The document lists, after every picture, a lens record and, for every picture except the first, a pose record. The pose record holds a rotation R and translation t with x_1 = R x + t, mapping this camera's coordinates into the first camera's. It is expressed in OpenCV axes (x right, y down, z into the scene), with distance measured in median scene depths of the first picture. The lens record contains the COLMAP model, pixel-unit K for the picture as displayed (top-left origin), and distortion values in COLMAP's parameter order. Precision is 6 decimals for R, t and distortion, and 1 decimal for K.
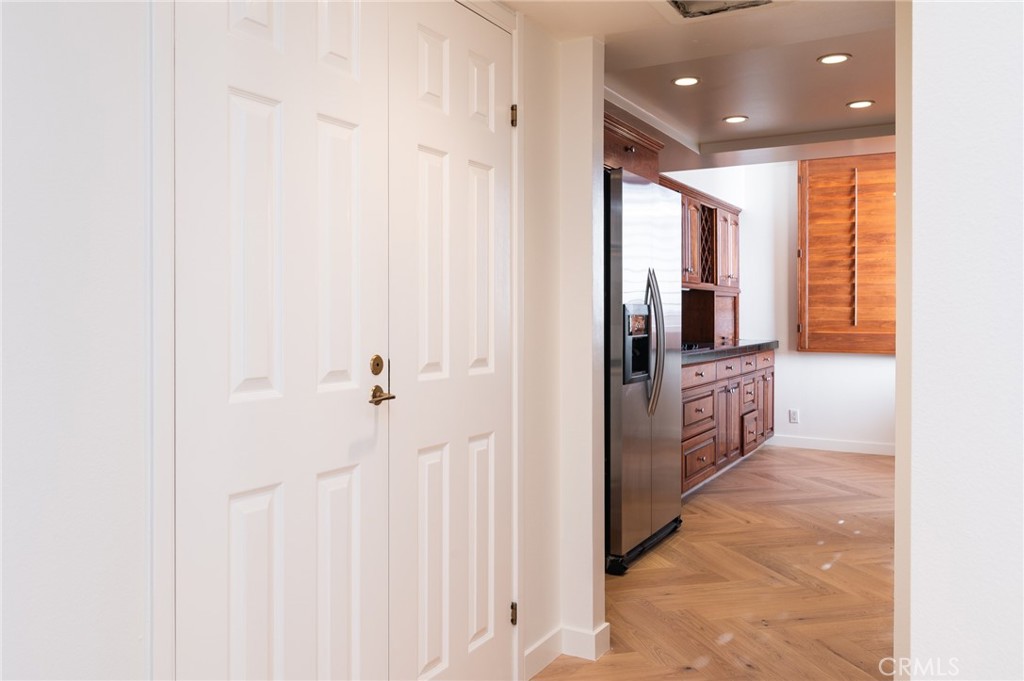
lens RADIAL K [[767.9, 0, 510.7], [0, 767.9, 332.7], [0, 0, 1]] dist [0.006781, -0.000355]
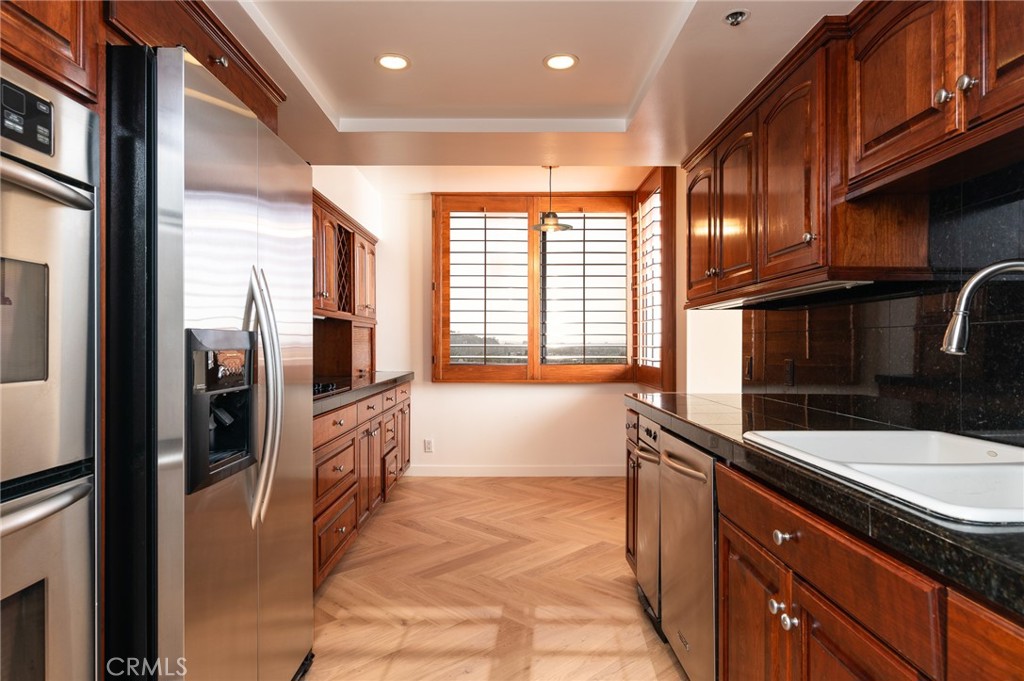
lens RADIAL K [[615.0, 0, 509.6], [0, 615.0, 340.1], [0, 0, 1]] dist [-0.004419, -0.000886]
pose [[0.867572, 0.004981, 0.497287, 0.063063], [0.010816, 0.999524, -0.028881, -0.008105], [-0.497194, 0.030436, 0.867105, 0.270152]]
